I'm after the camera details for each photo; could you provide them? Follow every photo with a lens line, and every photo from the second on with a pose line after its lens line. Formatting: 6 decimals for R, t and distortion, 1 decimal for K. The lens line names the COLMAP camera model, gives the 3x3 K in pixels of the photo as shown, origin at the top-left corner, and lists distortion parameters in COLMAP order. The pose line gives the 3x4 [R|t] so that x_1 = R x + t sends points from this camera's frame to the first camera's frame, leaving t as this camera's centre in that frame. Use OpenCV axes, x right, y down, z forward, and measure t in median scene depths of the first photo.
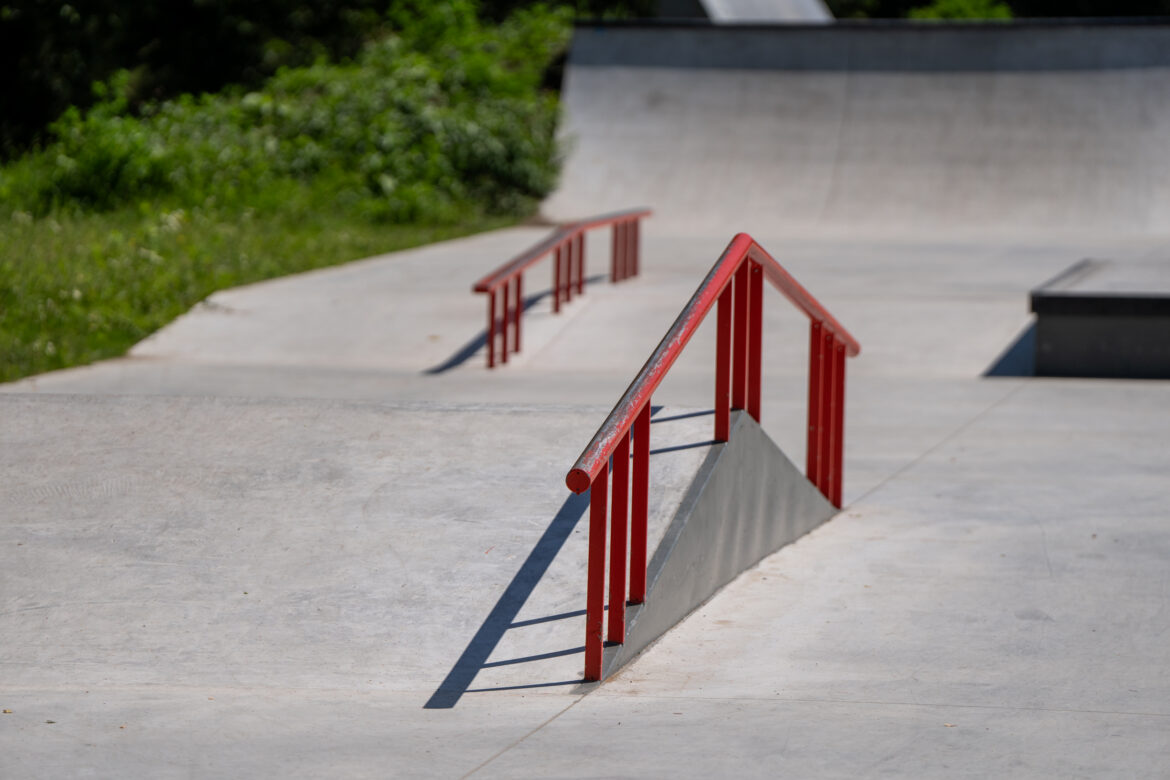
lens RADIAL K [[5635.9, 0, 586.5], [0, 5635.9, 393.0], [0, 0, 1]] dist [1.656660, 0.000000]
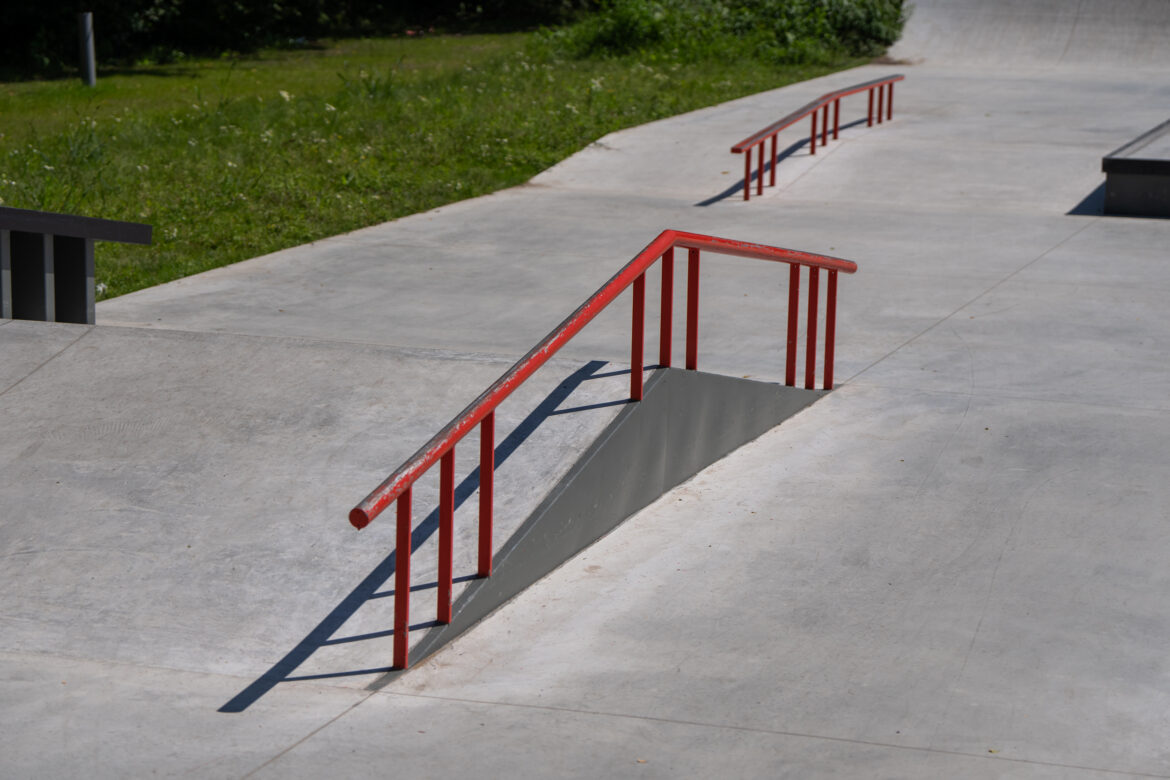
lens RADIAL K [[2998.7, 0, 582.6], [0, 2998.7, 385.5], [0, 0, 1]] dist [0.336415, 0.000000]
pose [[0.988424, 0.028281, -0.149059, 0.058400], [-0.013812, 0.995166, 0.097228, -0.031114], [0.151088, -0.094043, 0.984037, 0.174464]]
